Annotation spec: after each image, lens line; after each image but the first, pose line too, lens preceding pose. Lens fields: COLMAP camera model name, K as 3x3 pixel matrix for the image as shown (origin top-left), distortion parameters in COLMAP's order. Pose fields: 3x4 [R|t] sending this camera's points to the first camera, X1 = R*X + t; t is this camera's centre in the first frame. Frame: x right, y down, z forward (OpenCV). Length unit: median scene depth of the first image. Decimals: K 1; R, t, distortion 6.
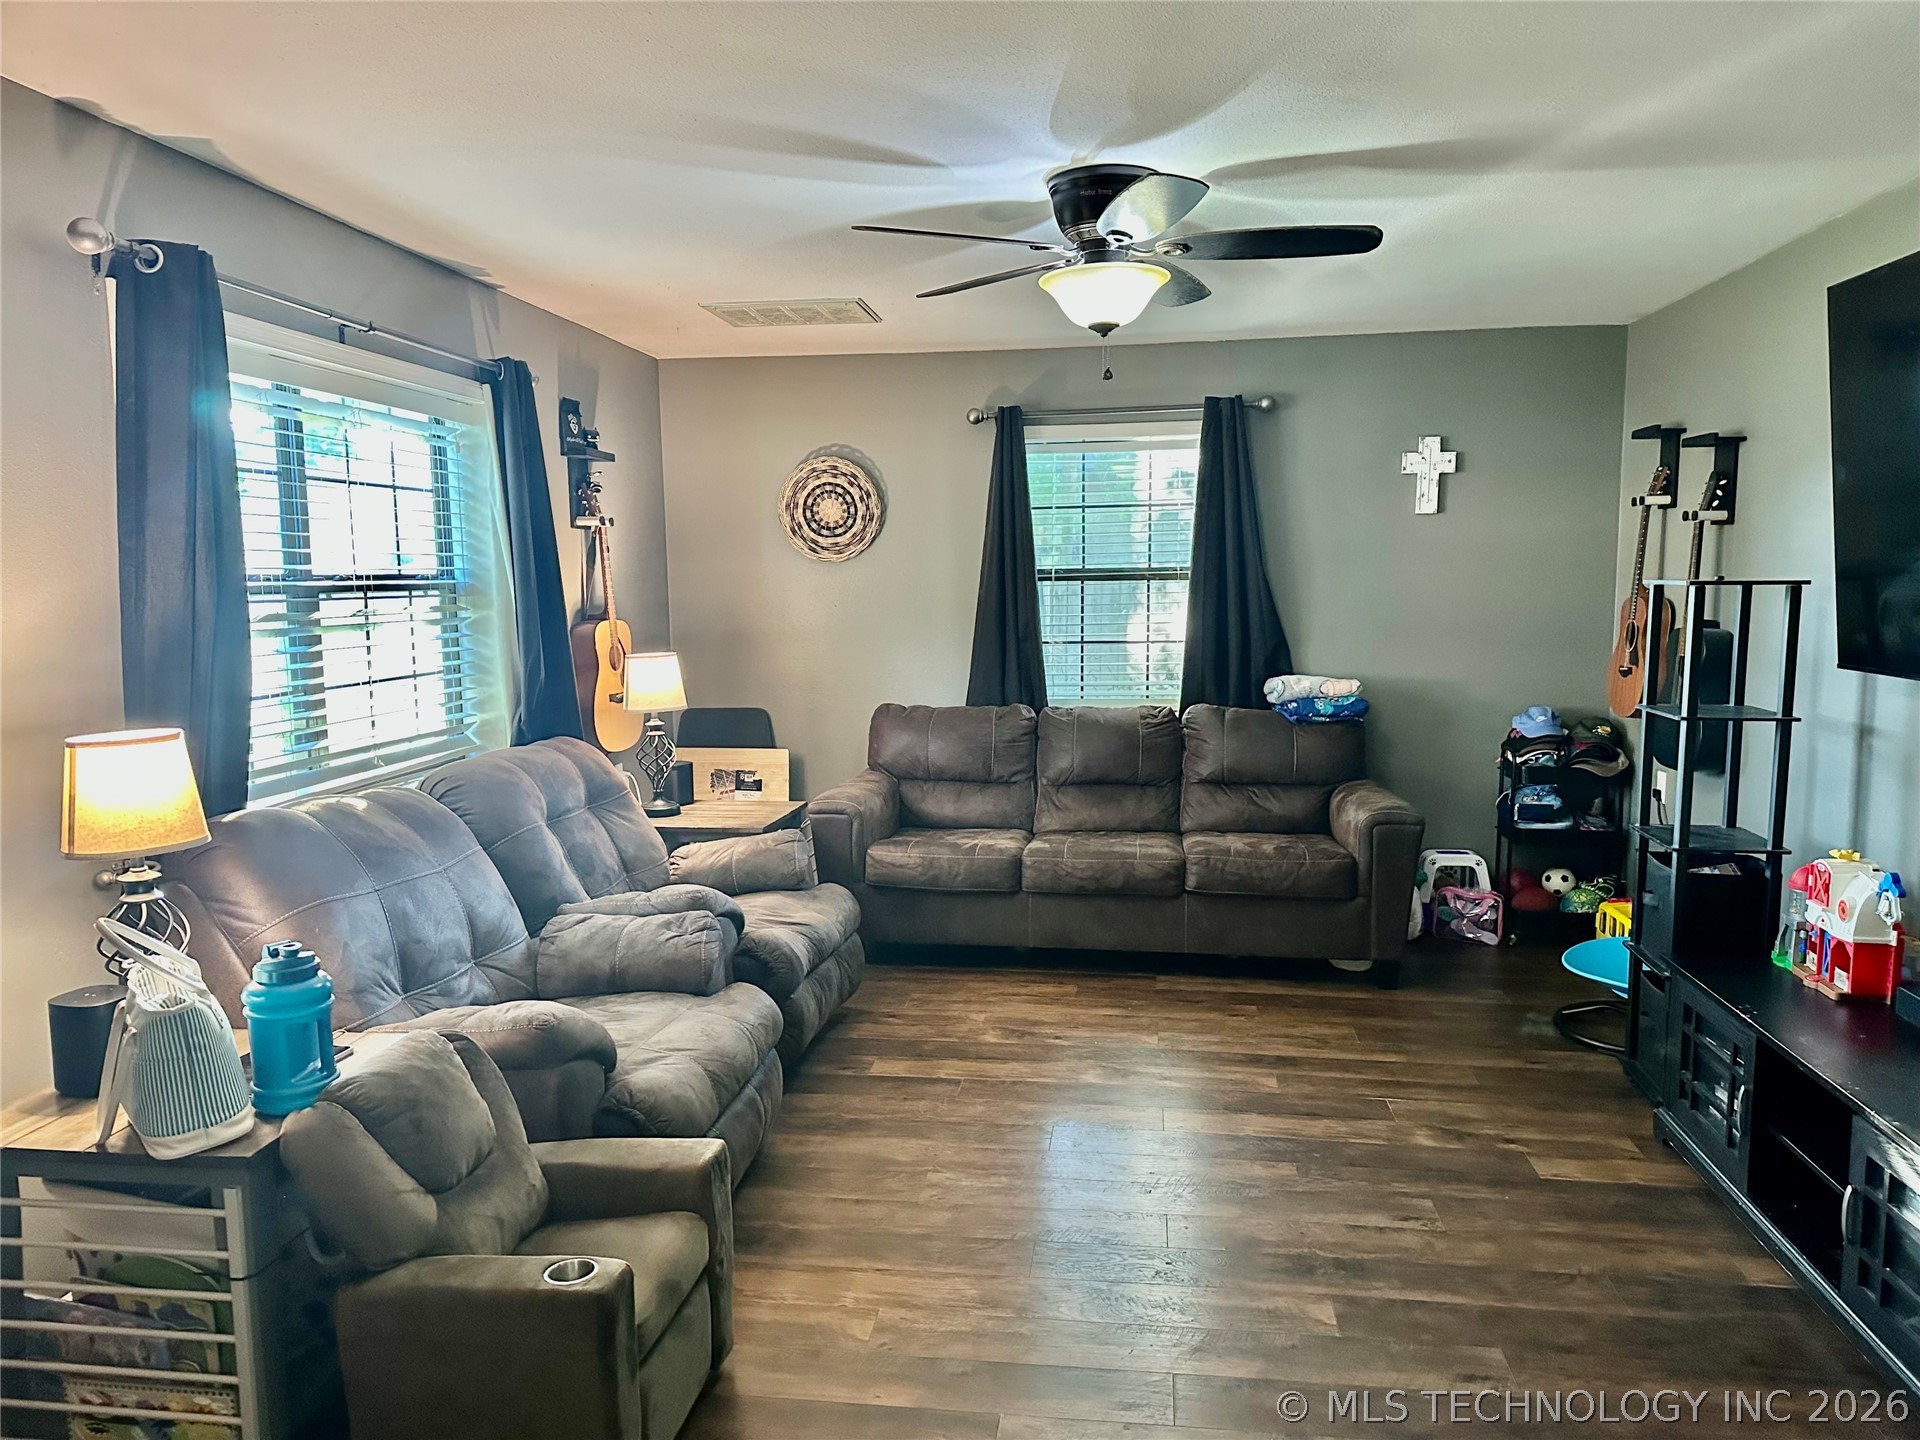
lens RADIAL K [[1337.3, 0, 963.4], [0, 1337.3, 716.5], [0, 0, 1]] dist [0.154133, -0.243478]
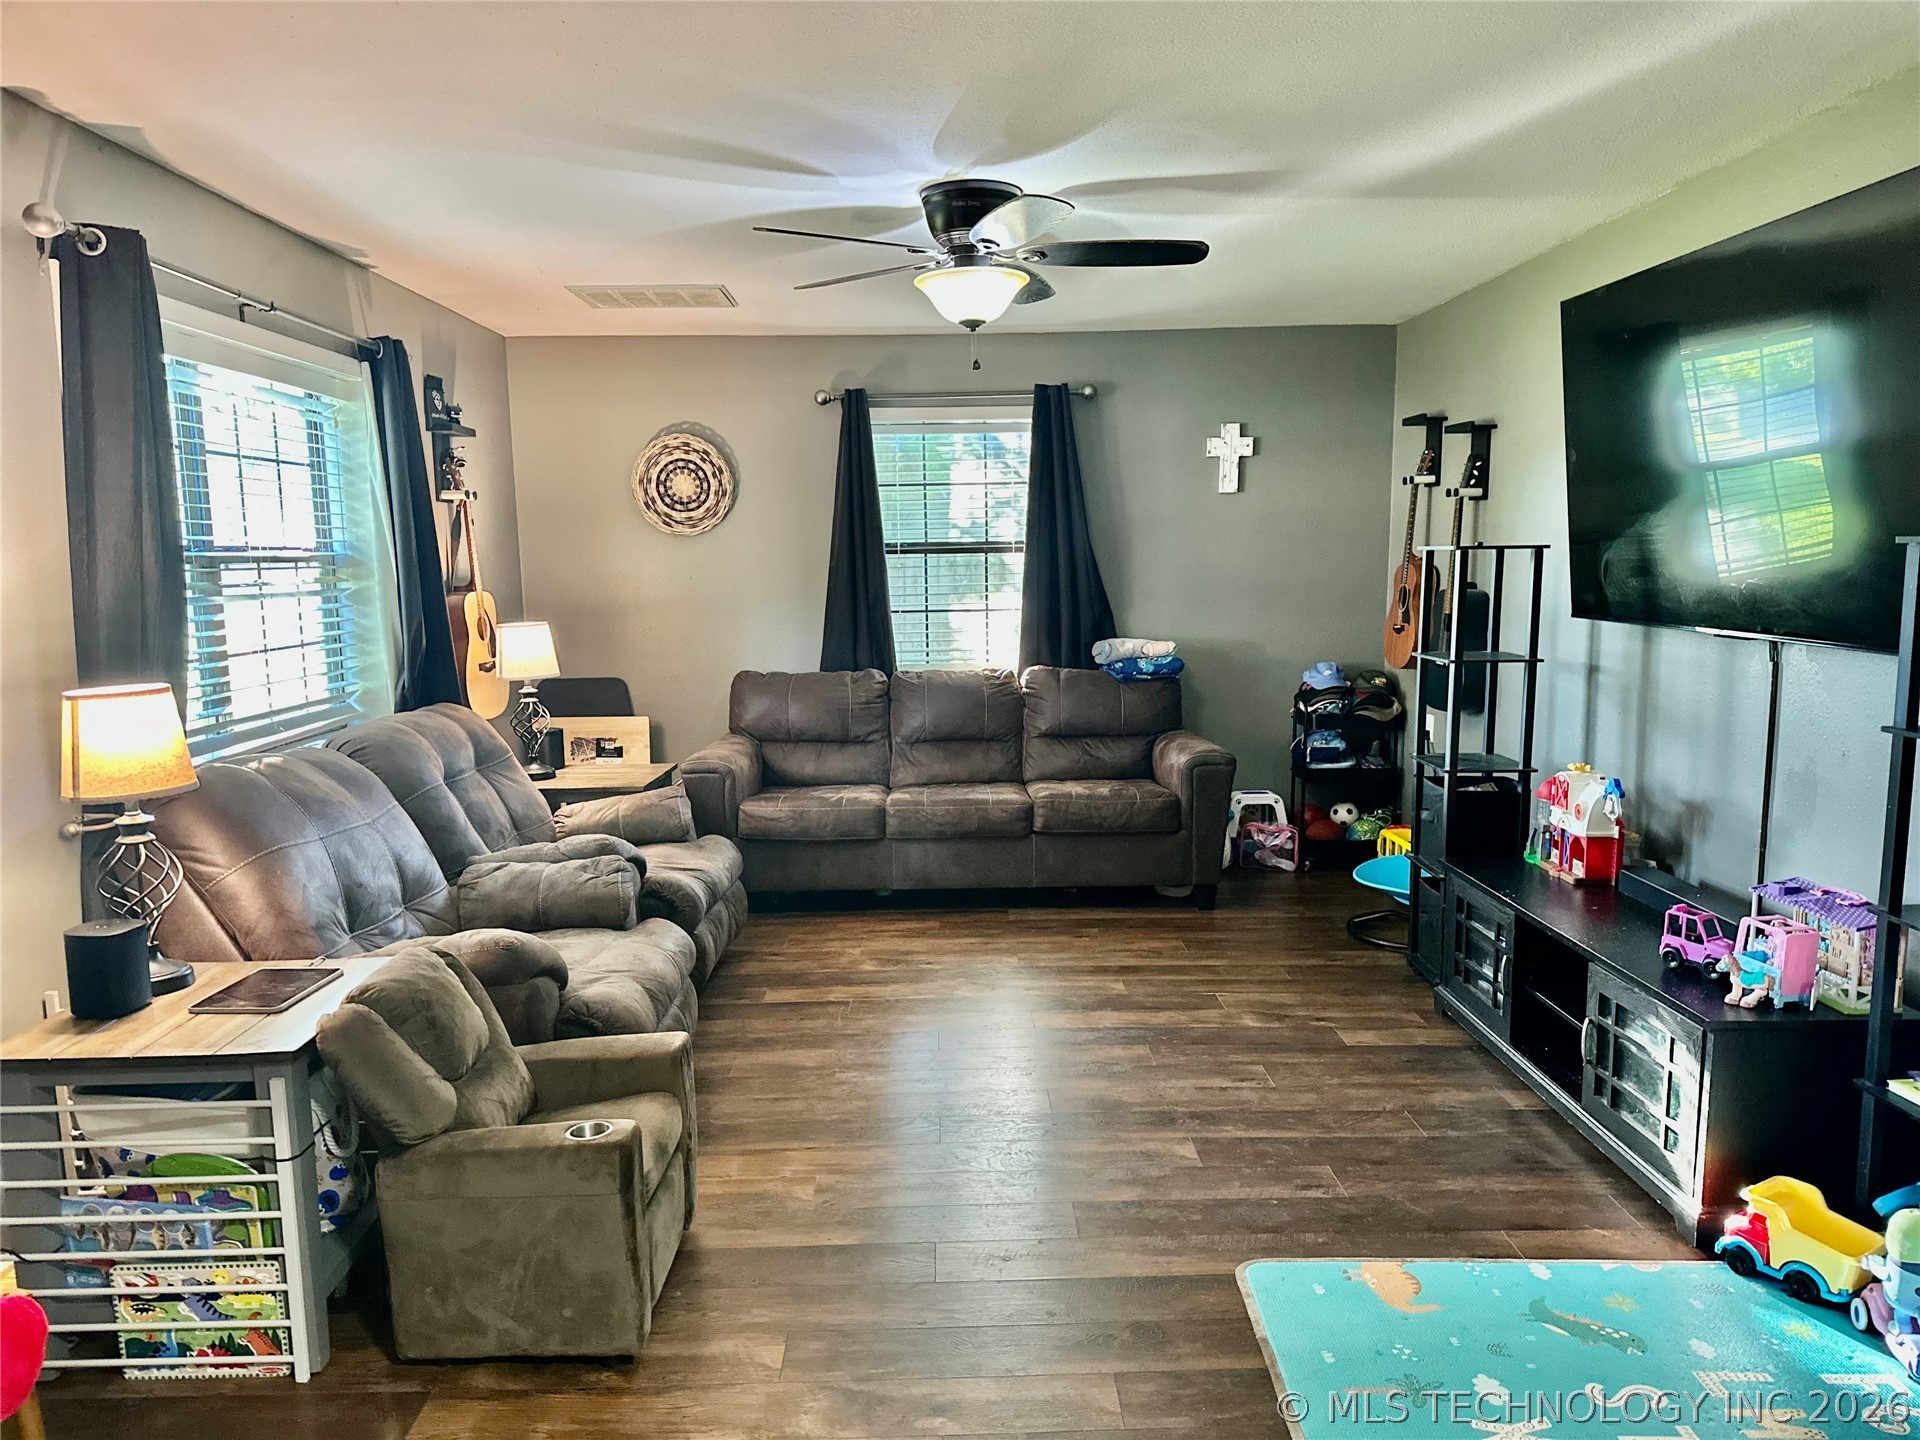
lens RADIAL K [[1333.5, 0, 960.0], [0, 1333.5, 720.0], [0, 0, 1]] dist [0.147578, -0.204148]
pose [[0.988874, -0.023578, 0.146878, -0.060937], [0.020948, 0.999592, 0.019428, 0.016542], [-0.147277, -0.016135, 0.988964, -0.089794]]
